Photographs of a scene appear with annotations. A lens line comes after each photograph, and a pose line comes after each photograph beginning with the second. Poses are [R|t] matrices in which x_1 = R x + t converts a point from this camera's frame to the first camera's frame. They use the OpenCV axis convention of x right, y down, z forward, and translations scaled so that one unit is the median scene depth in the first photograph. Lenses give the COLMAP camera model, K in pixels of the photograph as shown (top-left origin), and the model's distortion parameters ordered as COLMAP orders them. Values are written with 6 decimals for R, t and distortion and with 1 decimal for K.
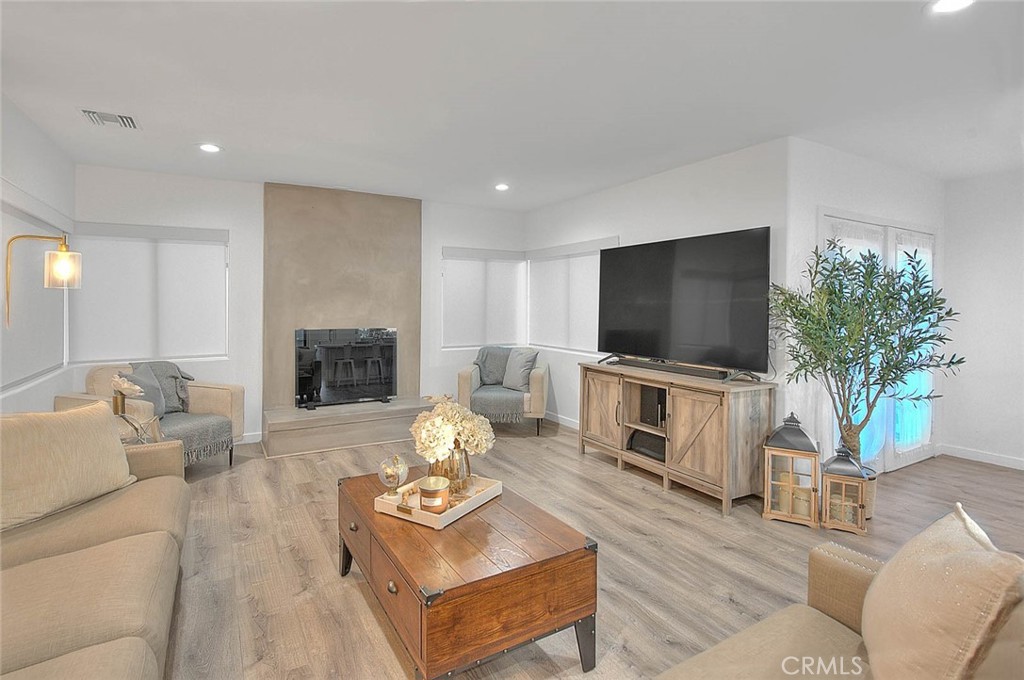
lens RADIAL K [[518.1, 0, 497.0], [0, 518.1, 306.8], [0, 0, 1]] dist [-0.004571, -0.002928]
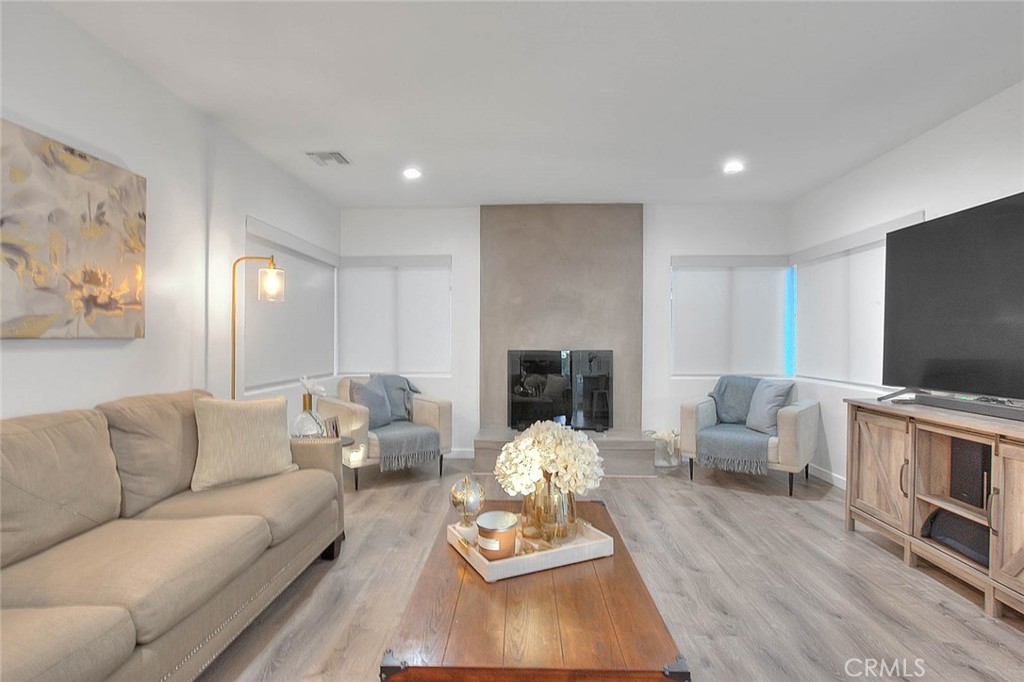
lens RADIAL K [[518.1, 0, 490.4], [0, 518.1, 341.3], [0, 0, 1]] dist [-0.004571, -0.002928]
pose [[0.840828, 0.000699, -0.541302, 0.139060], [-0.003821, 0.999982, -0.004644, 0.038117], [0.541289, 0.005973, 0.840816, 0.168048]]
